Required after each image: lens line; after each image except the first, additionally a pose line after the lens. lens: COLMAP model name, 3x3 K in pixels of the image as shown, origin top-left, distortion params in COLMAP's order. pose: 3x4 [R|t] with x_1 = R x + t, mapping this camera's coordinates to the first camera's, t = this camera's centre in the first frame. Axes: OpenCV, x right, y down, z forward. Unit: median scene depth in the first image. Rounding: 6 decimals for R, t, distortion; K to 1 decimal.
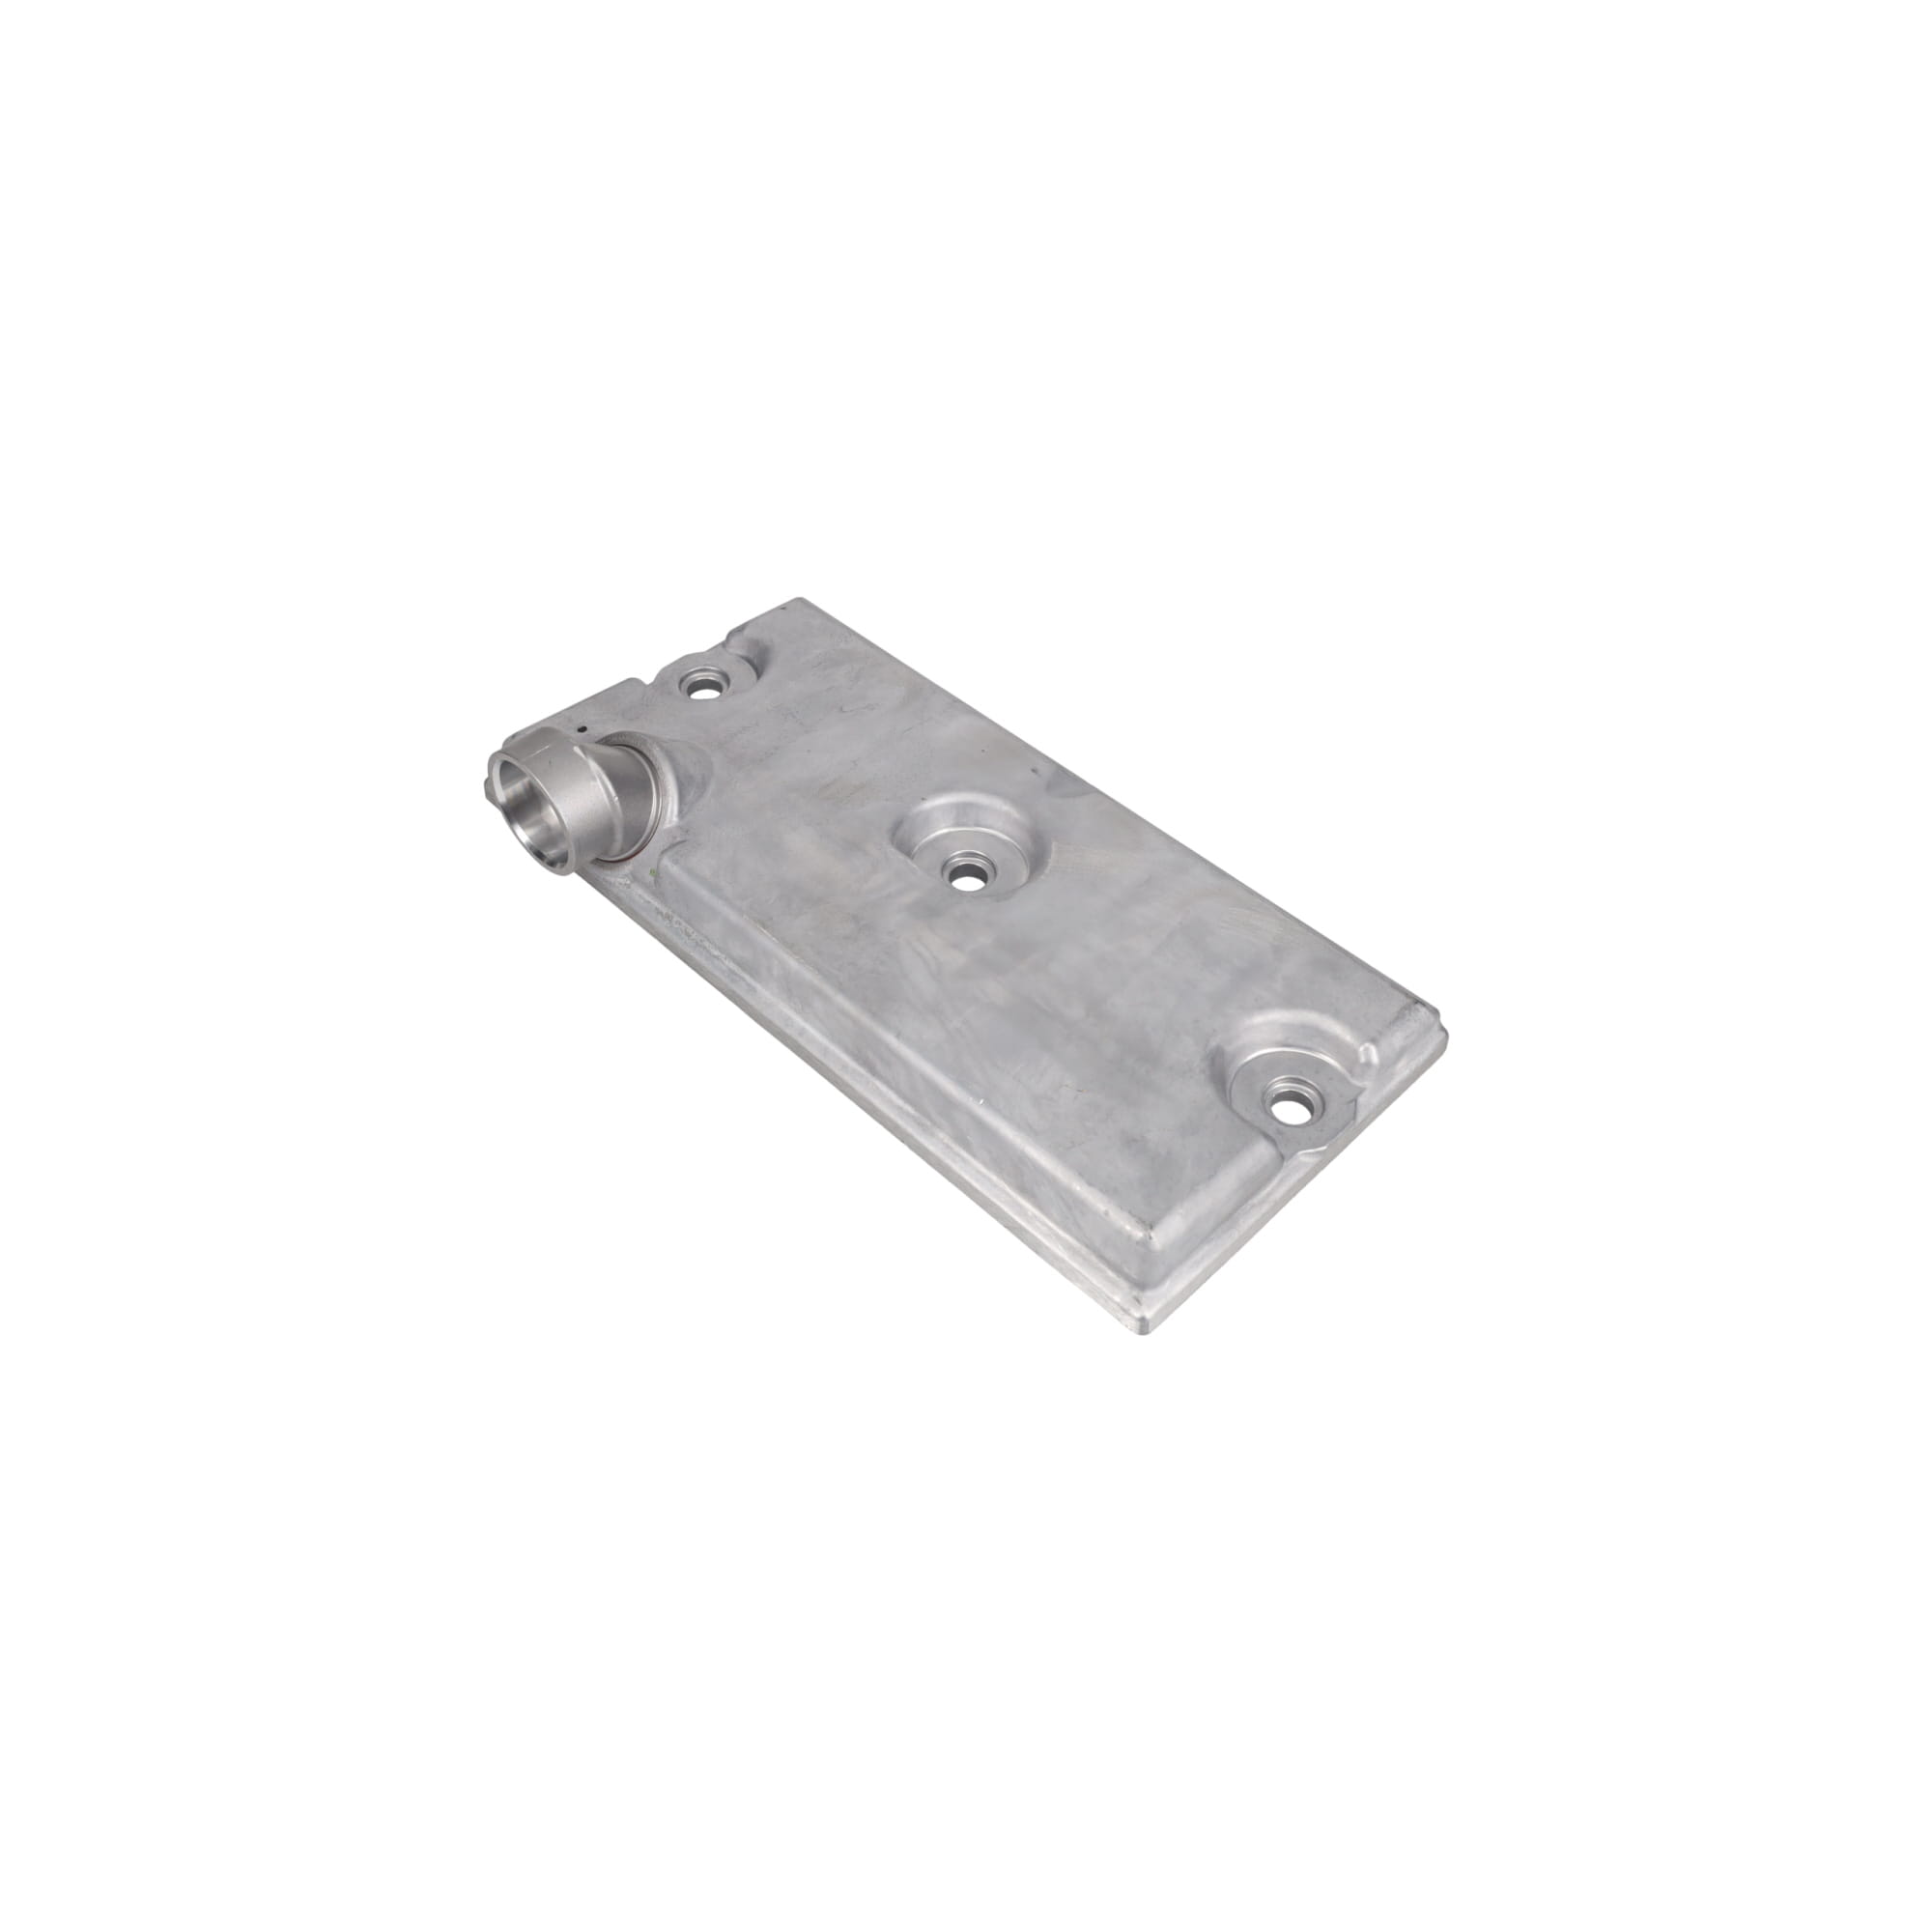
lens RADIAL K [[1846.8, 0, 953.9], [0, 1846.8, 957.4], [0, 0, 1]] dist [-0.004675, 0.000000]
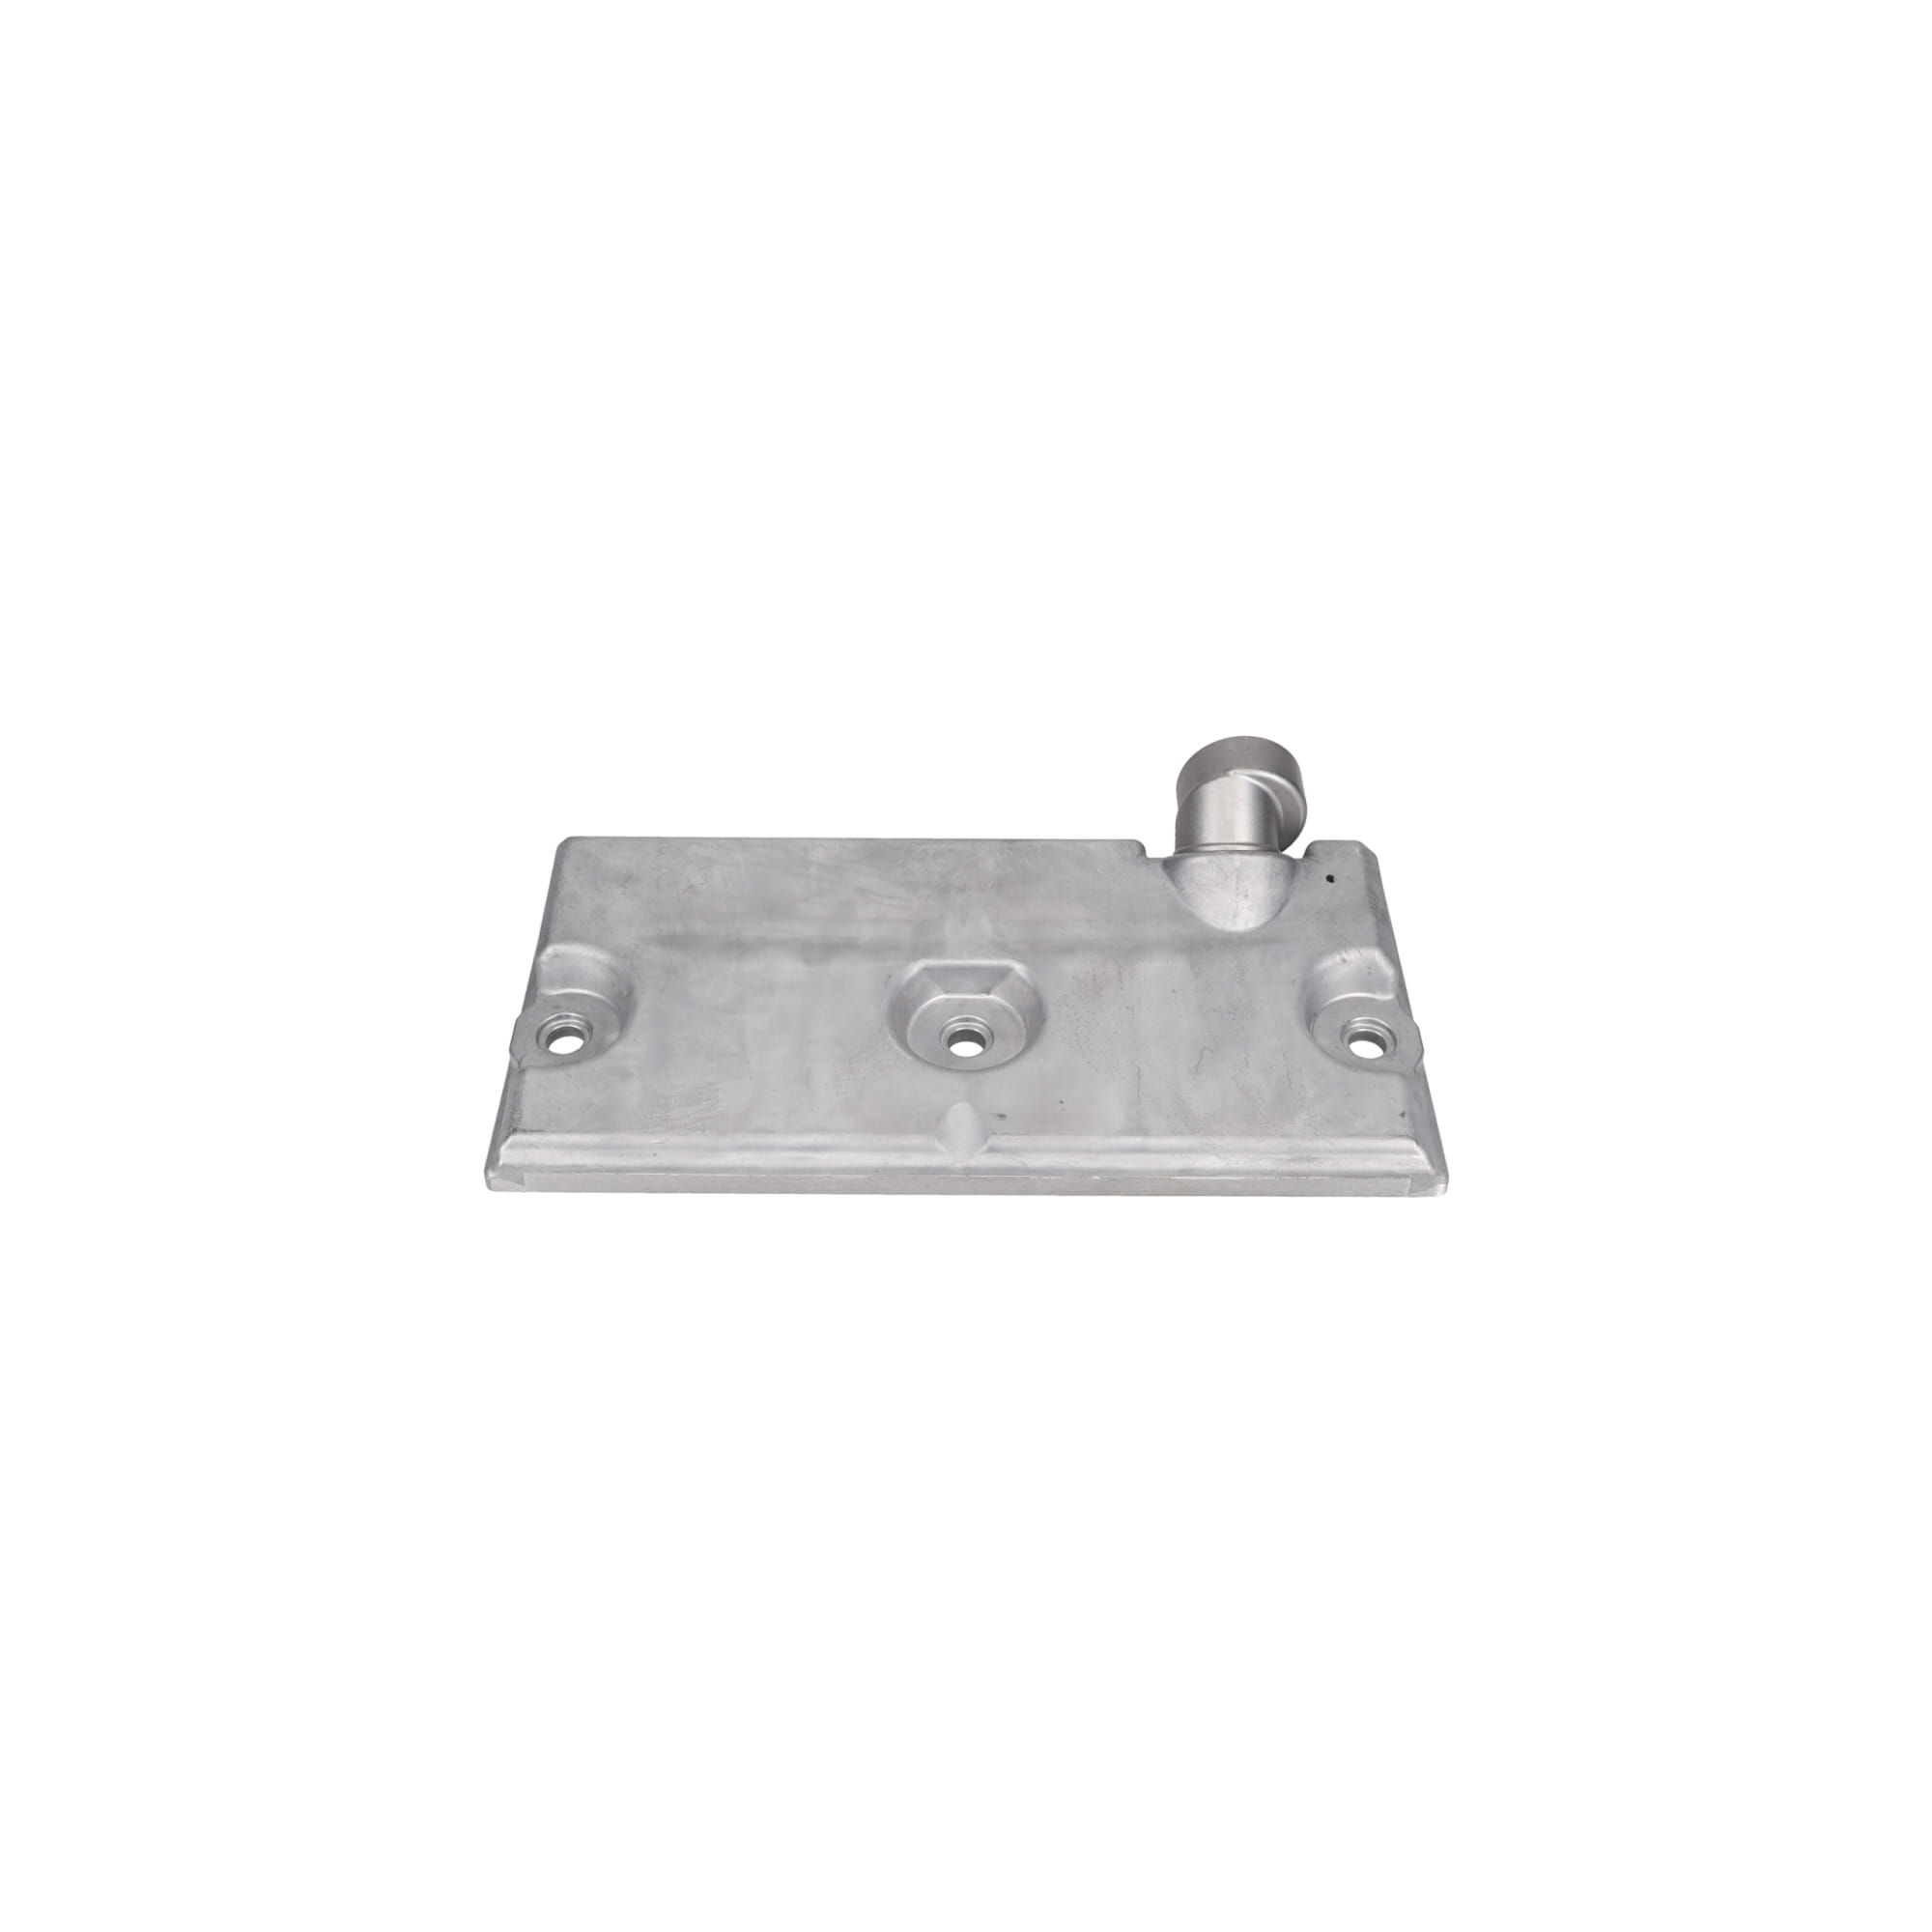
lens RADIAL K [[1846.8, 0, 966.1], [0, 1846.8, 968.0], [0, 0, 1]] dist [-0.004675, 0.000000]
pose [[-0.710254, 0.498231, -0.497298, 0.530862], [-0.528739, 0.088801, 0.844127, -0.973290], [0.464731, 0.862485, 0.200363, 0.819370]]
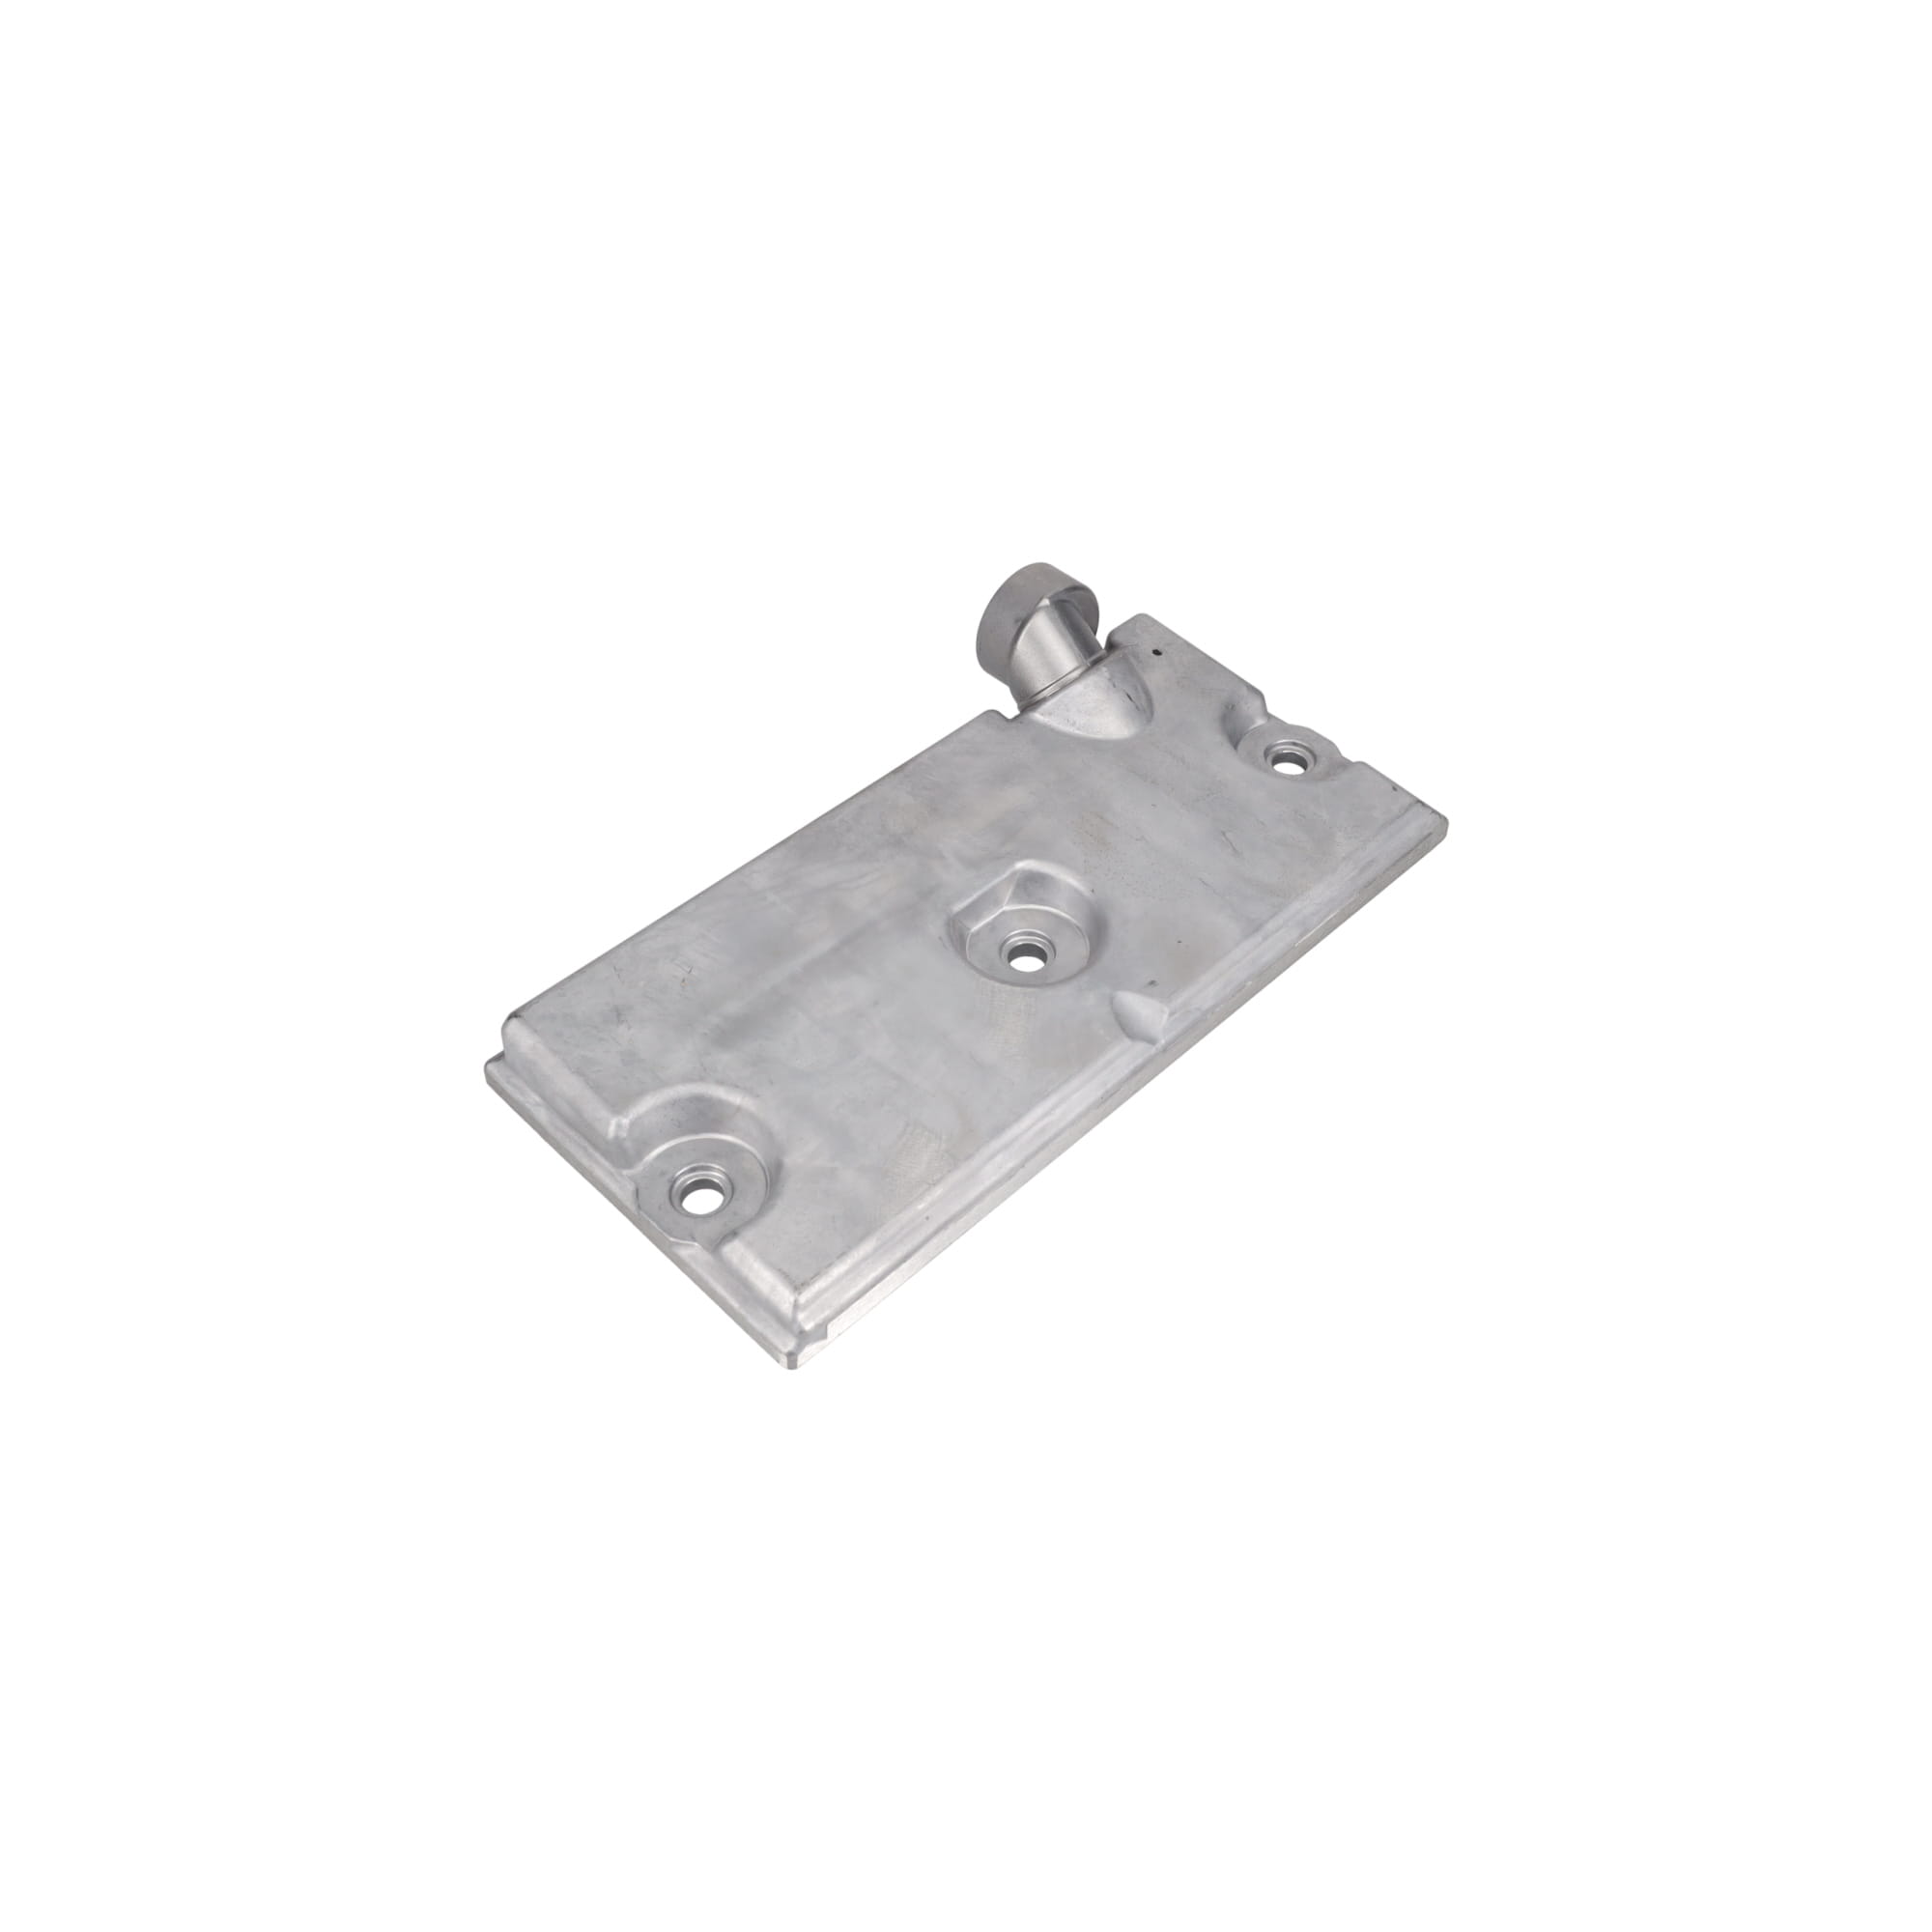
lens RADIAL K [[1846.8, 0, 952.6], [0, 1846.8, 970.4], [0, 0, 1]] dist [-0.004675, 0.000000]
pose [[-0.011350, 0.735023, -0.677947, 0.726985], [-0.745928, 0.445300, 0.495277, -0.532135], [0.665930, 0.511321, 0.543220, 0.481377]]
